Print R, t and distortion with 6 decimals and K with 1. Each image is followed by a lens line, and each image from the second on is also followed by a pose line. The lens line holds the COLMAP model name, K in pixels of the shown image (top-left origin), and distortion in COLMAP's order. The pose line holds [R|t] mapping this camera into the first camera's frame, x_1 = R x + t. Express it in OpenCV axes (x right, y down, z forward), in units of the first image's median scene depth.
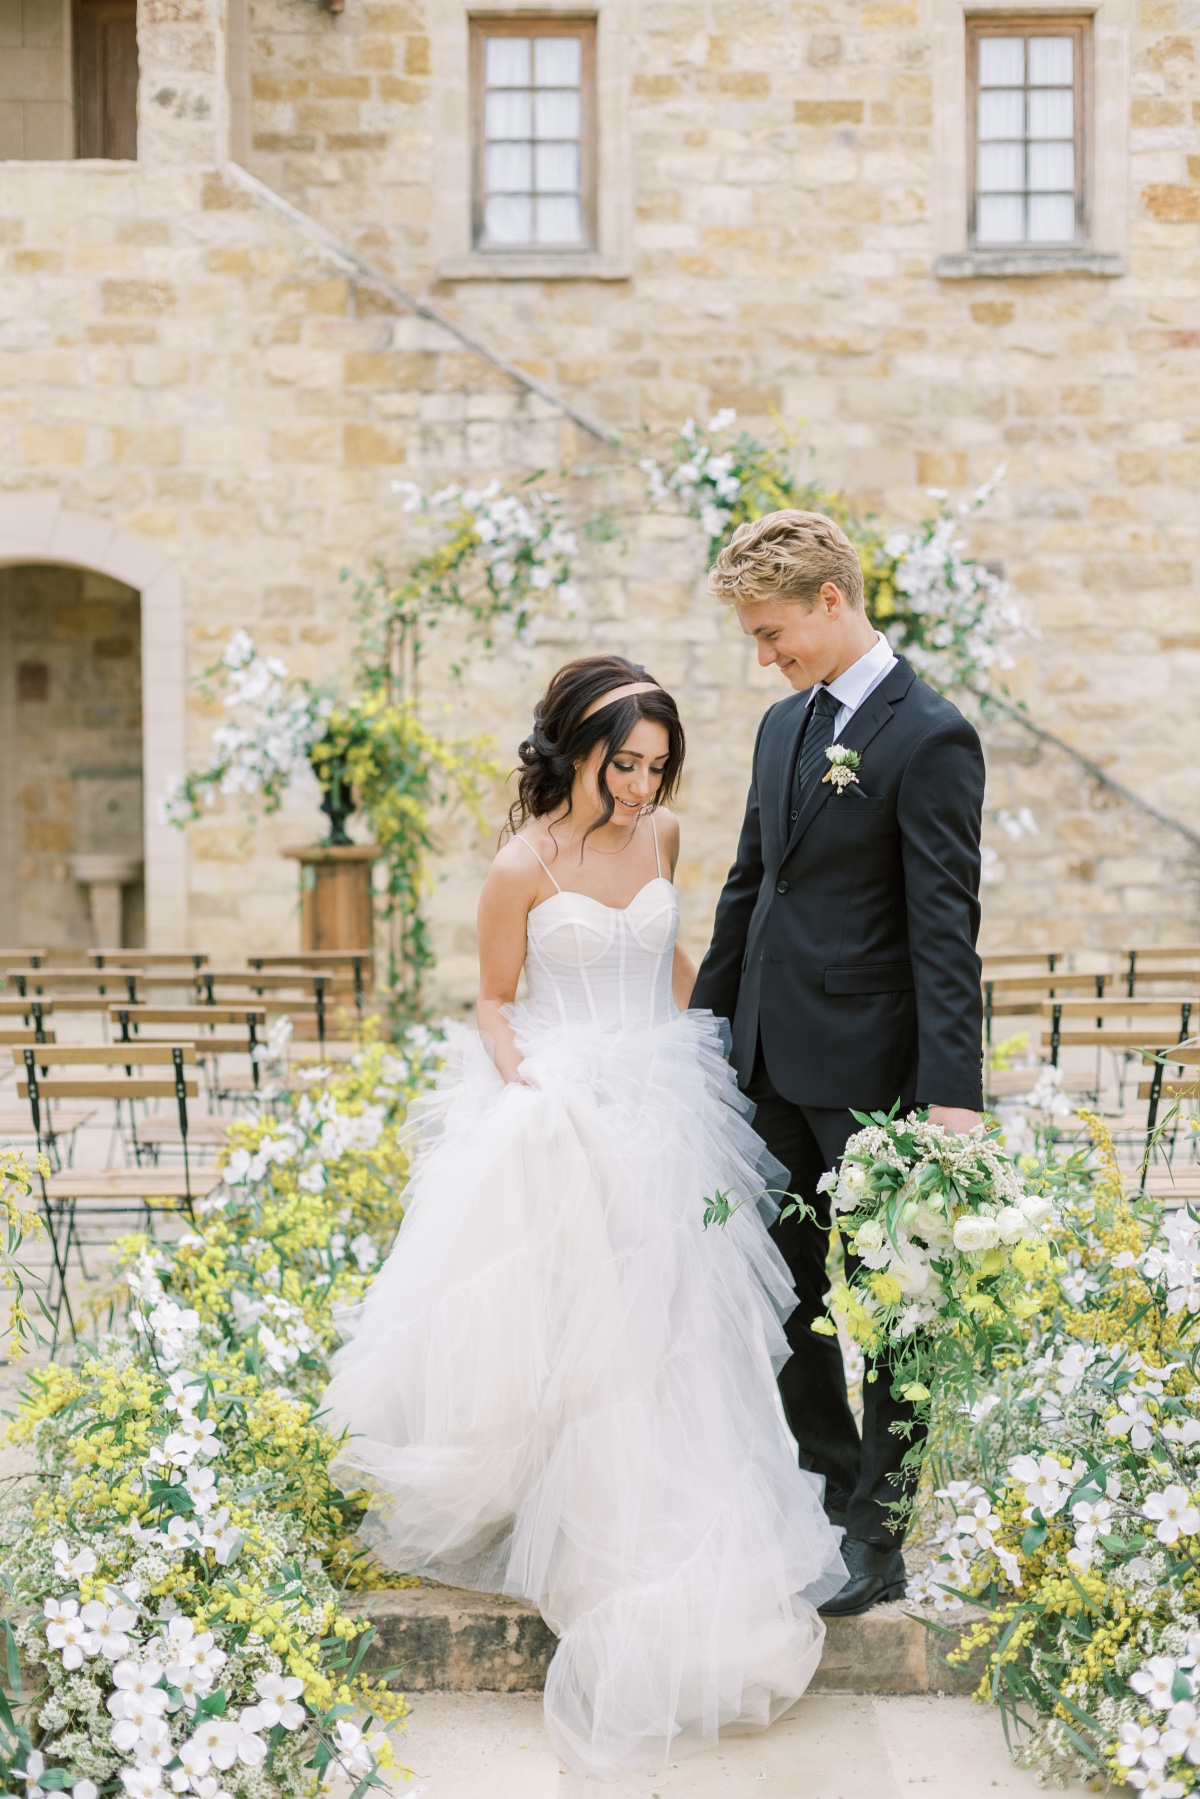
lens RADIAL K [[2489.0, 0, 600.0], [0, 2489.0, 899.5], [0, 0, 1]] dist [0.011994, -0.098189]
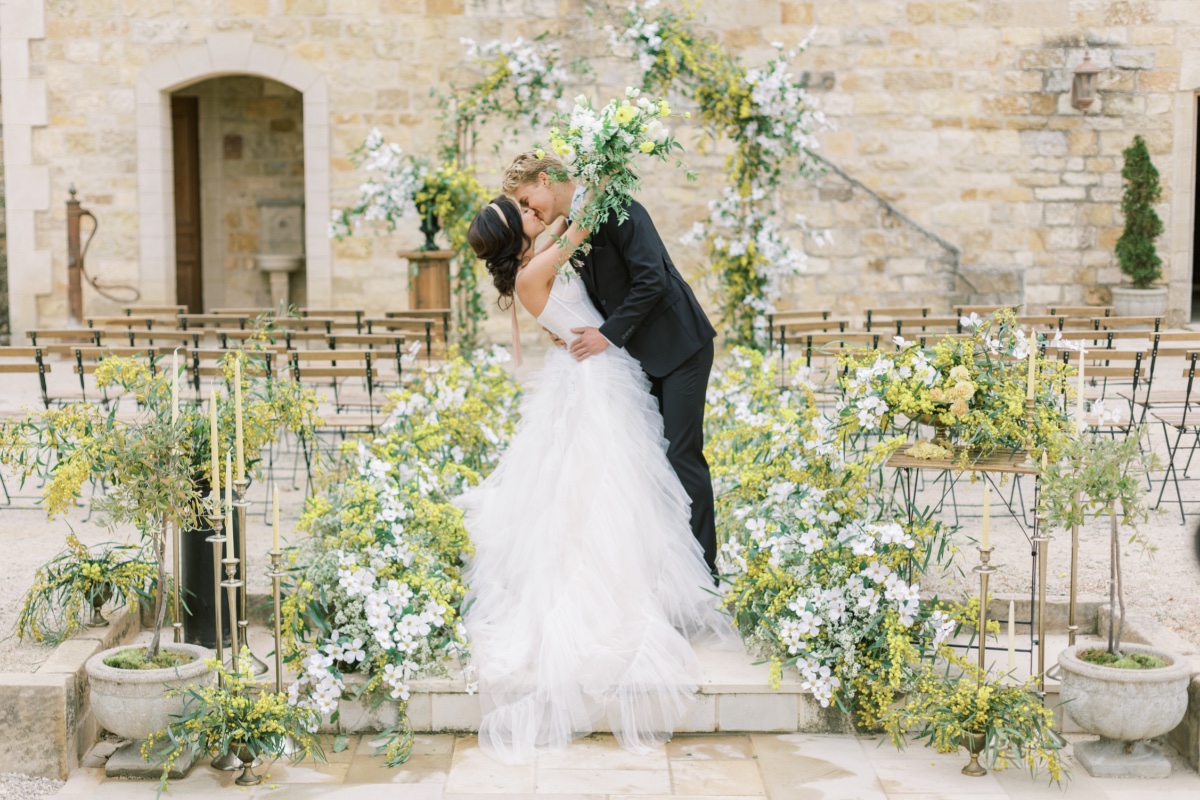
lens RADIAL K [[1768.2, 0, 559.2], [0, 1768.2, 394.6], [0, 0, 1]] dist [0.008457, -0.044200]
pose [[0.999850, 0.003938, -0.016840, 0.004842], [-0.002880, 0.998046, 0.062415, 0.001143], [0.017053, -0.062357, 0.997908, -0.171641]]
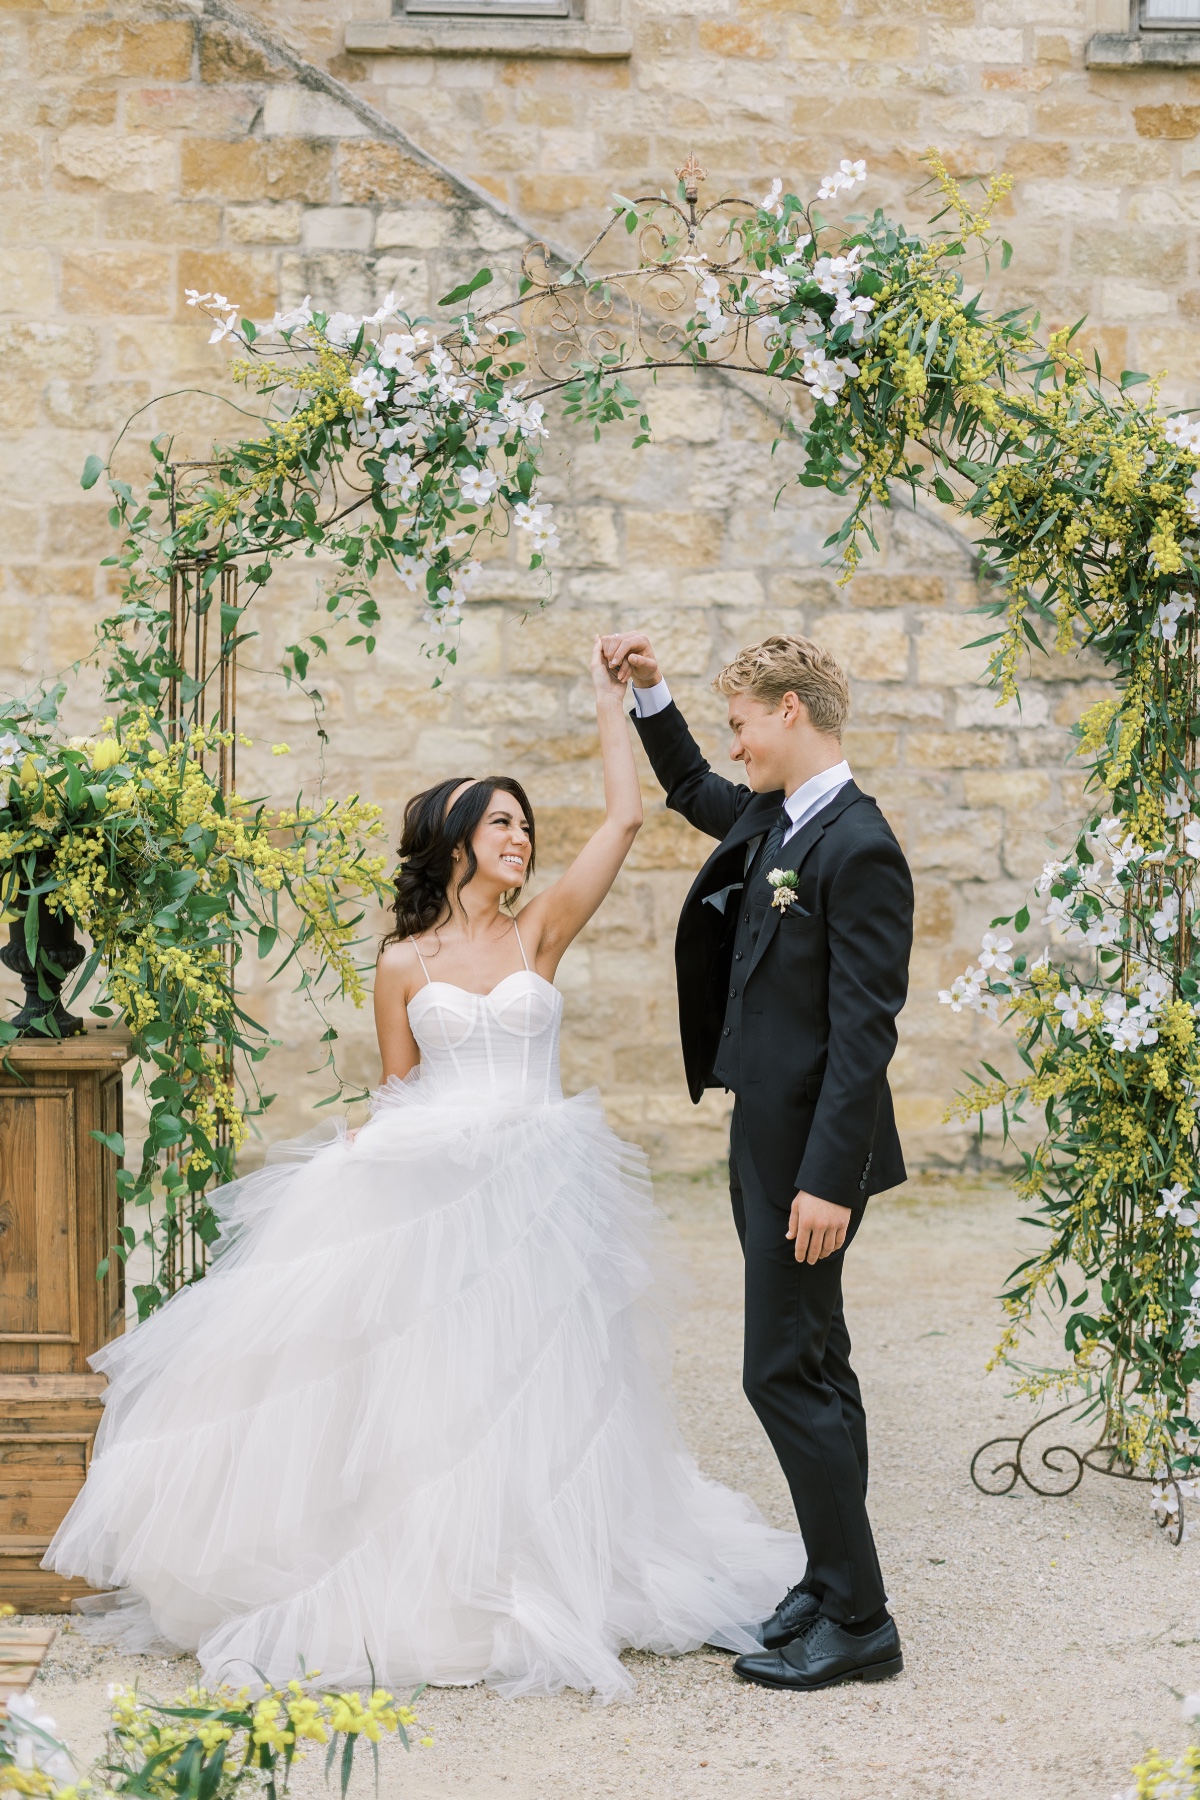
lens RADIAL K [[2505.9, 0, 600.0], [0, 2505.9, 900.0], [0, 0, 1]] dist [-0.002546, -0.019268]
pose [[0.999686, 0.017196, 0.018216, -0.004903], [-0.017585, 0.999616, 0.021410, -0.041417], [-0.017841, -0.021723, 0.999605, 0.357333]]
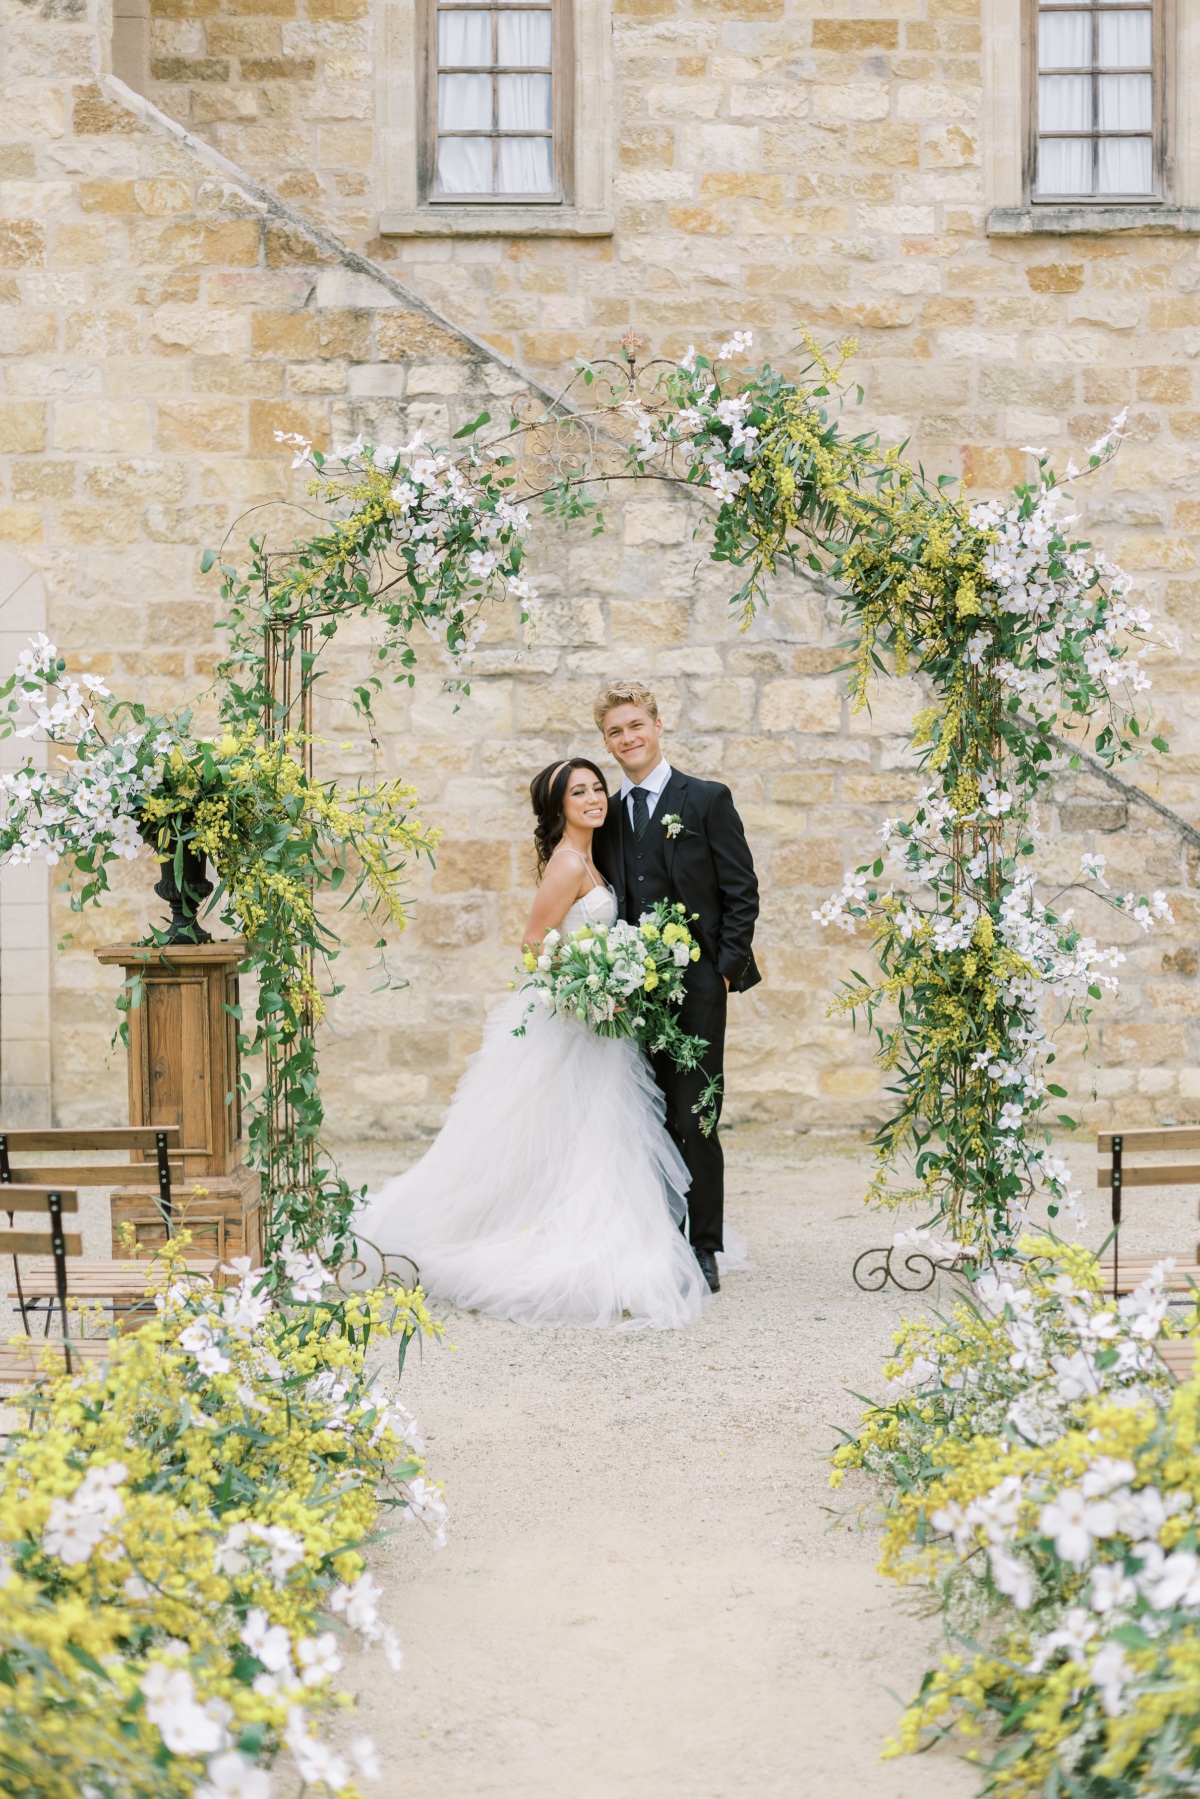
lens RADIAL K [[2468.9, 0, 600.0], [0, 2468.9, 899.5], [0, 0, 1]] dist [0.005114, -0.046611]
pose [[0.999991, 0.001013, 0.004196, 0.005227], [-0.000900, 0.999638, -0.026879, -0.010731], [-0.004222, 0.026875, 0.999630, 0.216049]]
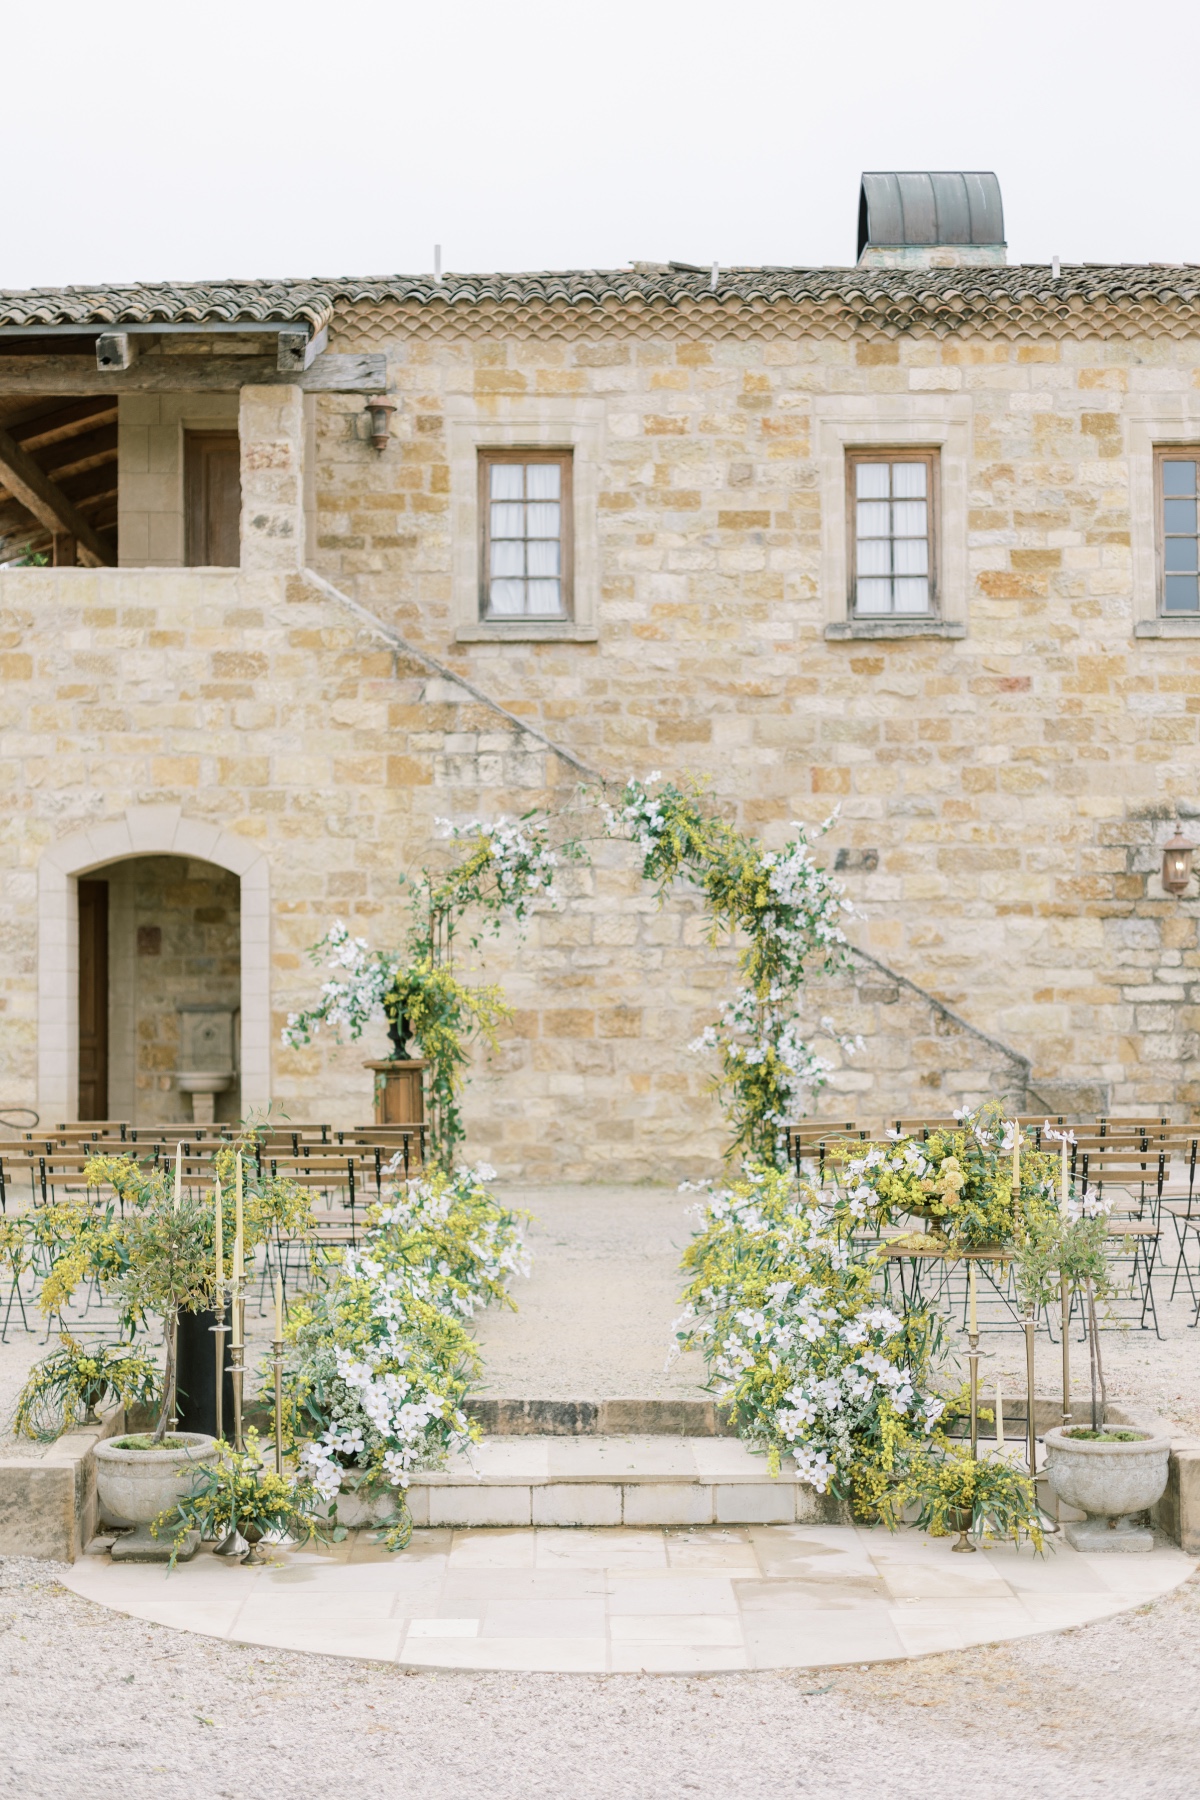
lens RADIAL K [[2473.6, 0, 589.4], [0, 2473.6, 934.2], [0, 0, 1]] dist [0.012063, -0.099338]
pose [[0.999996, -0.001530, 0.002507, 0.004506], [0.001719, 0.997008, -0.077285, 0.013045], [-0.002382, 0.077289, 0.997006, -0.354395]]
